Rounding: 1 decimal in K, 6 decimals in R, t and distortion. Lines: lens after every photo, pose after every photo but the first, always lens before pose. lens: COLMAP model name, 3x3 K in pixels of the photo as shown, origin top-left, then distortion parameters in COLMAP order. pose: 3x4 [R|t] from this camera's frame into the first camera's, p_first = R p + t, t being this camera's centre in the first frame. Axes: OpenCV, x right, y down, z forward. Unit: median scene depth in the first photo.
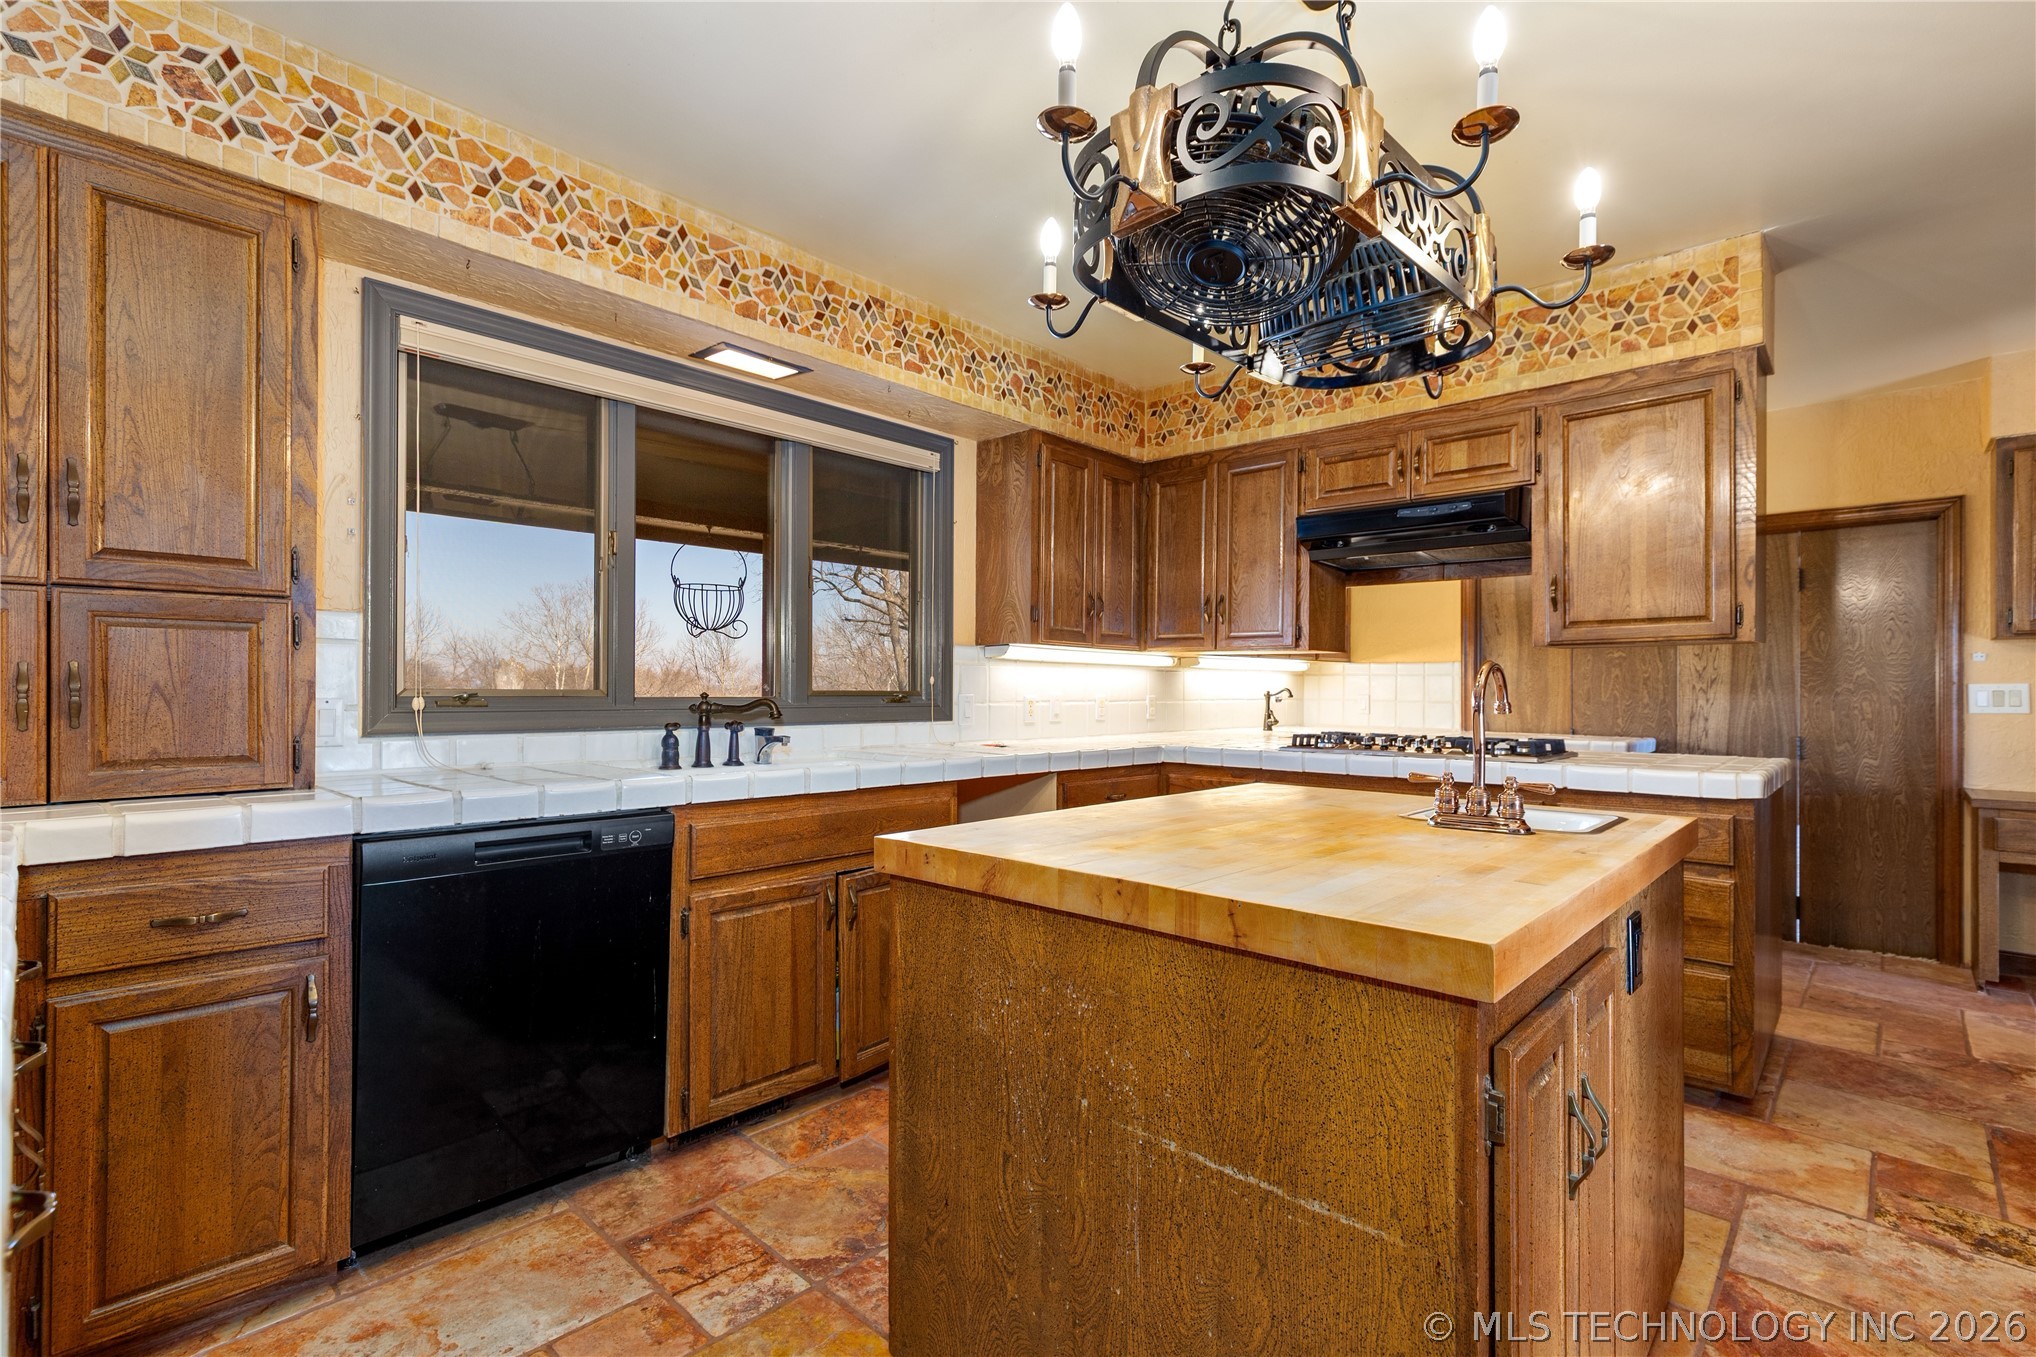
lens RADIAL K [[936.3, 0, 1026.3], [0, 936.3, 684.6], [0, 0, 1]] dist [0.005328, -0.001085]
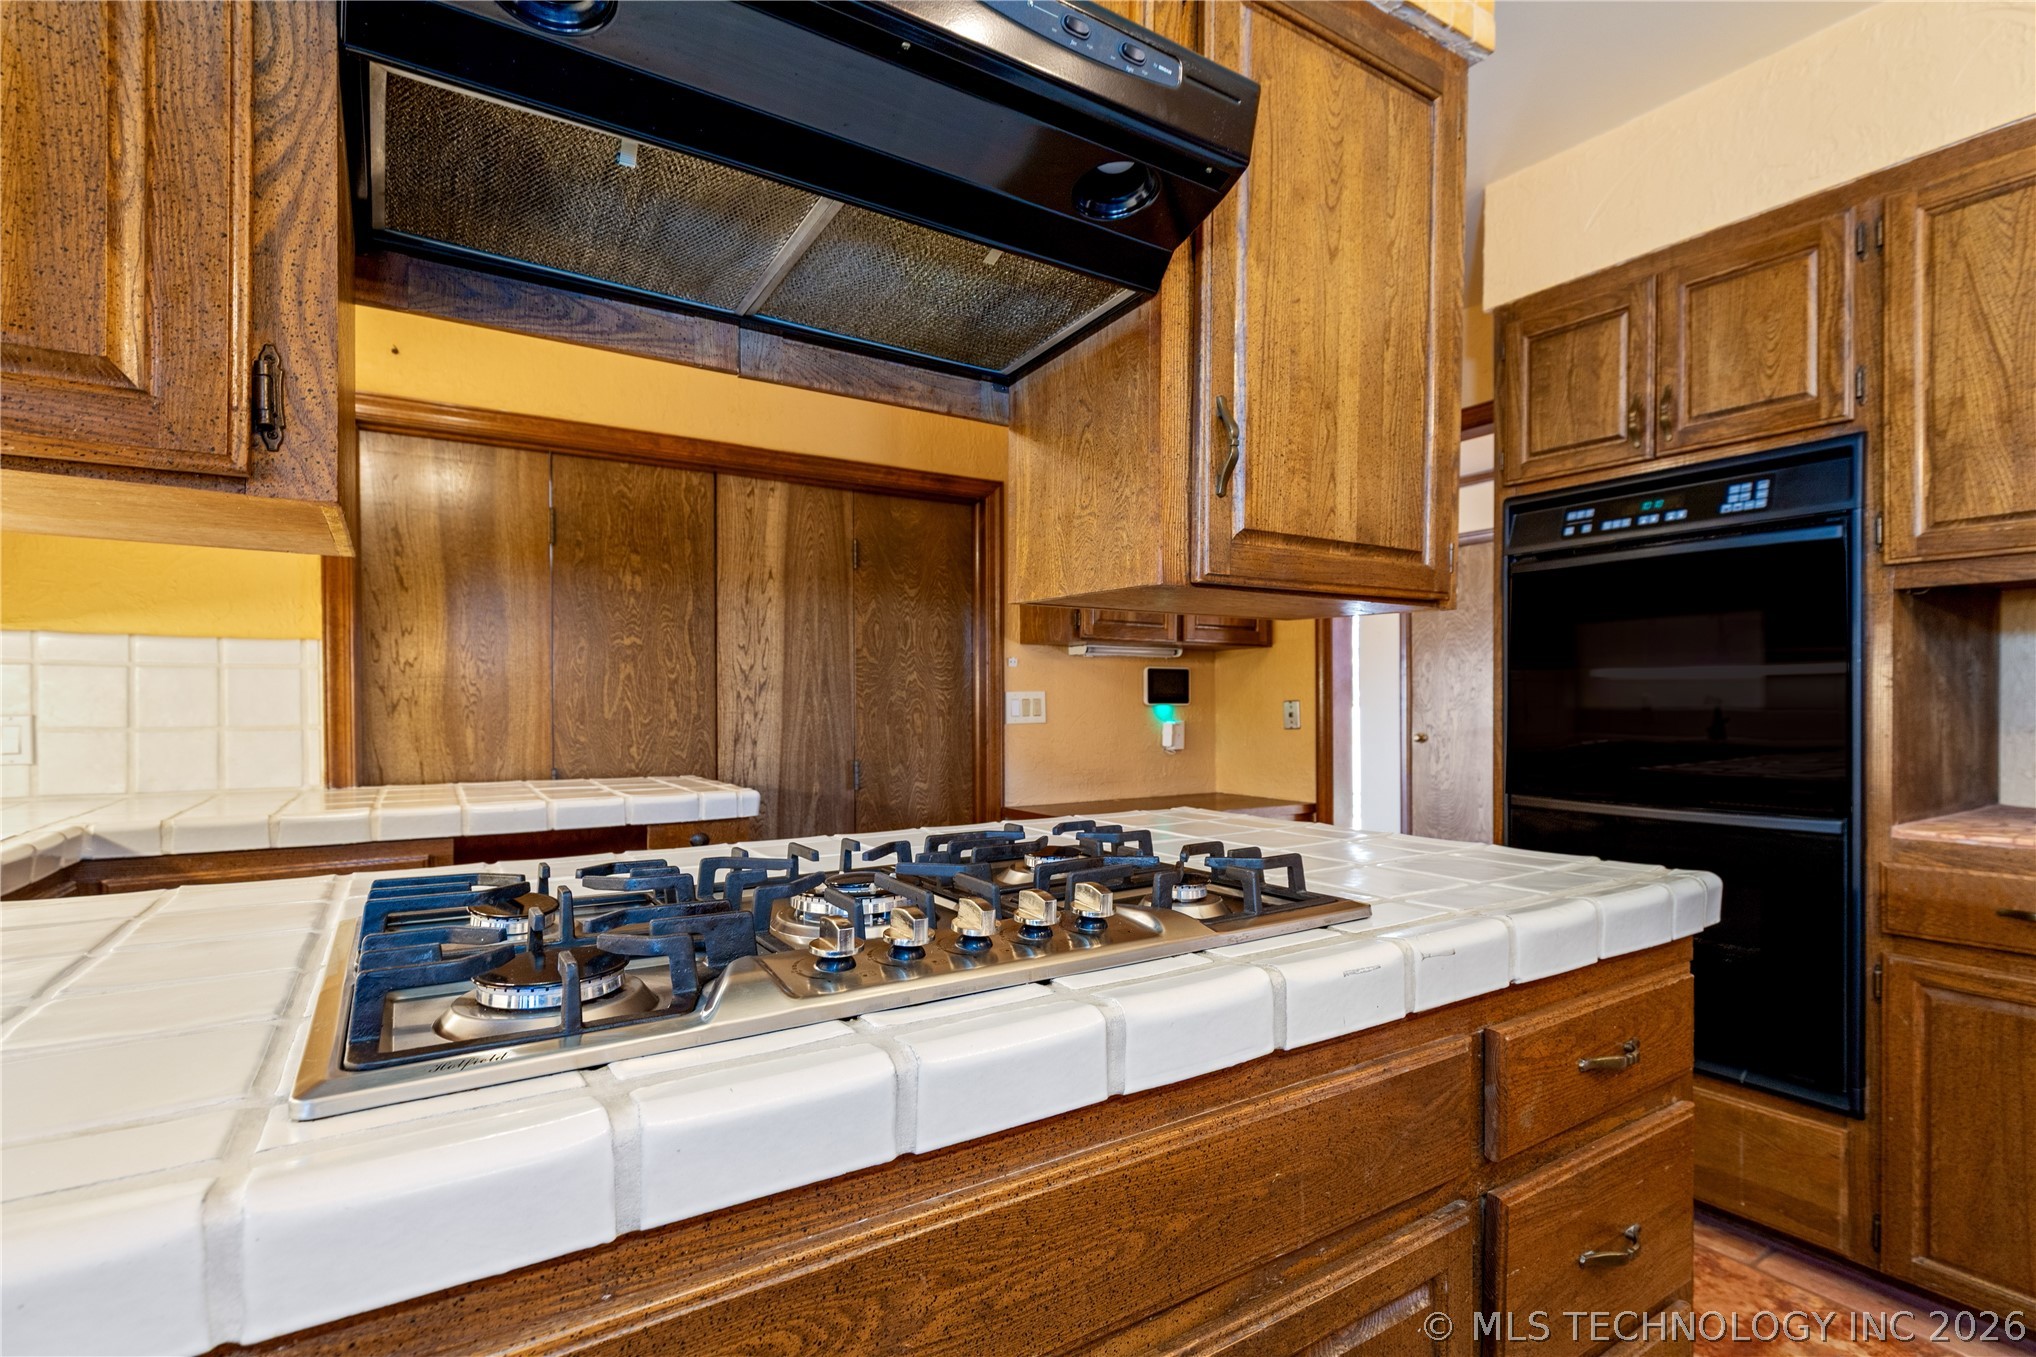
lens RADIAL K [[936.3, 0, 1027.9], [0, 936.3, 701.9], [0, 0, 1]] dist [0.005328, -0.001085]
pose [[0.245819, -0.006291, 0.969295, 0.148051], [-0.003546, 0.999966, 0.007390, 0.002474], [-0.969309, -0.005254, 0.245788, 0.828363]]
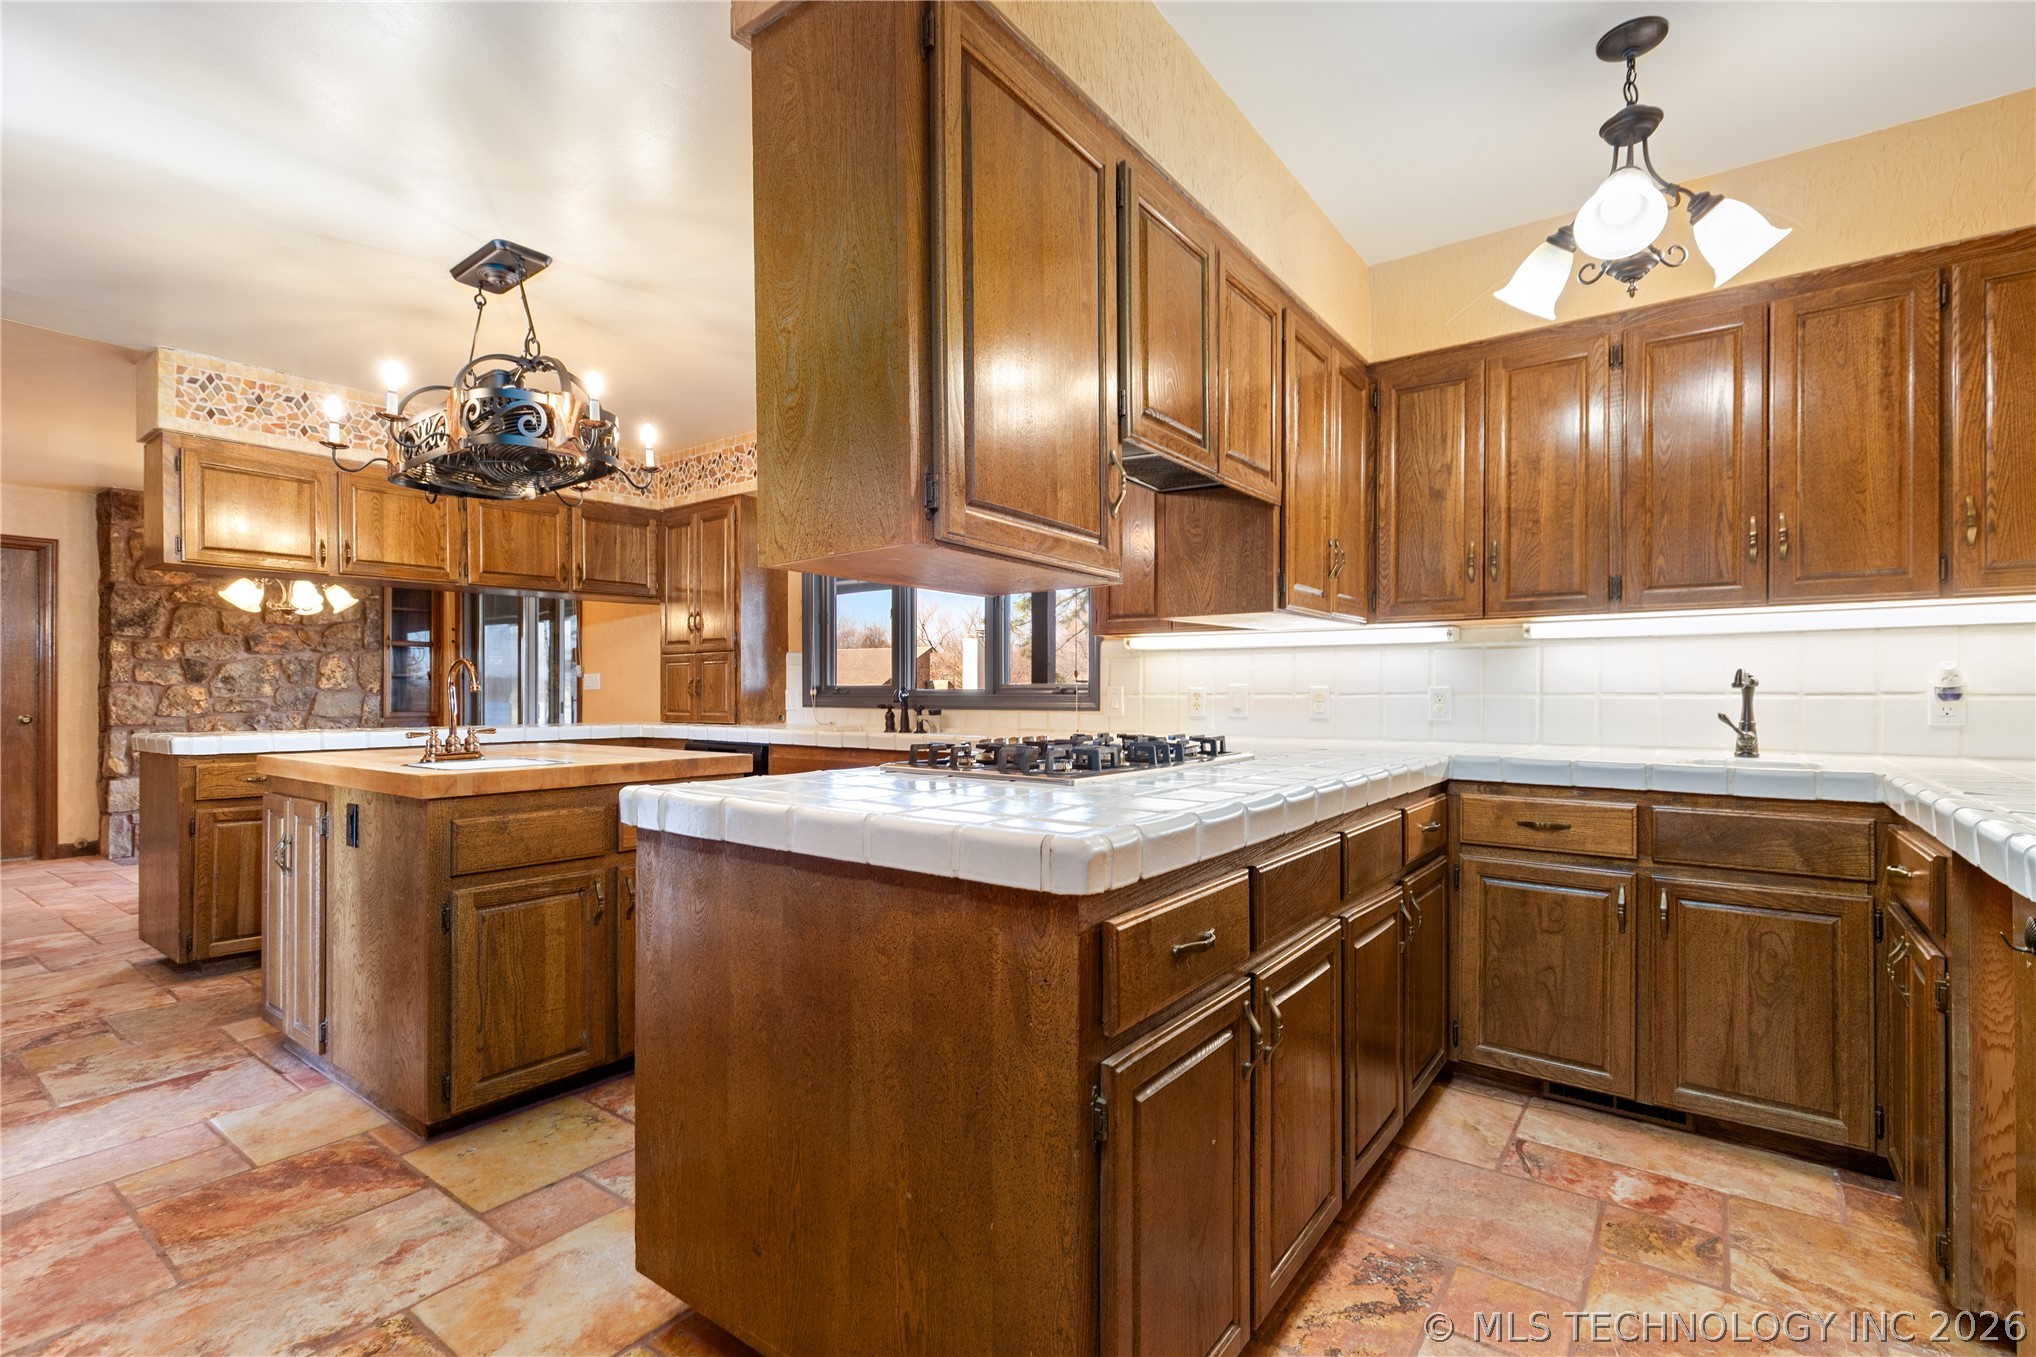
lens RADIAL K [[936.3, 0, 1035.8], [0, 936.3, 688.8], [0, 0, 1]] dist [0.005328, -0.001085]
pose [[0.107162, -0.008682, -0.994204, 1.029081], [0.007995, 0.999937, -0.007870, 0.022260], [0.994209, -0.007106, 0.107225, 0.847606]]
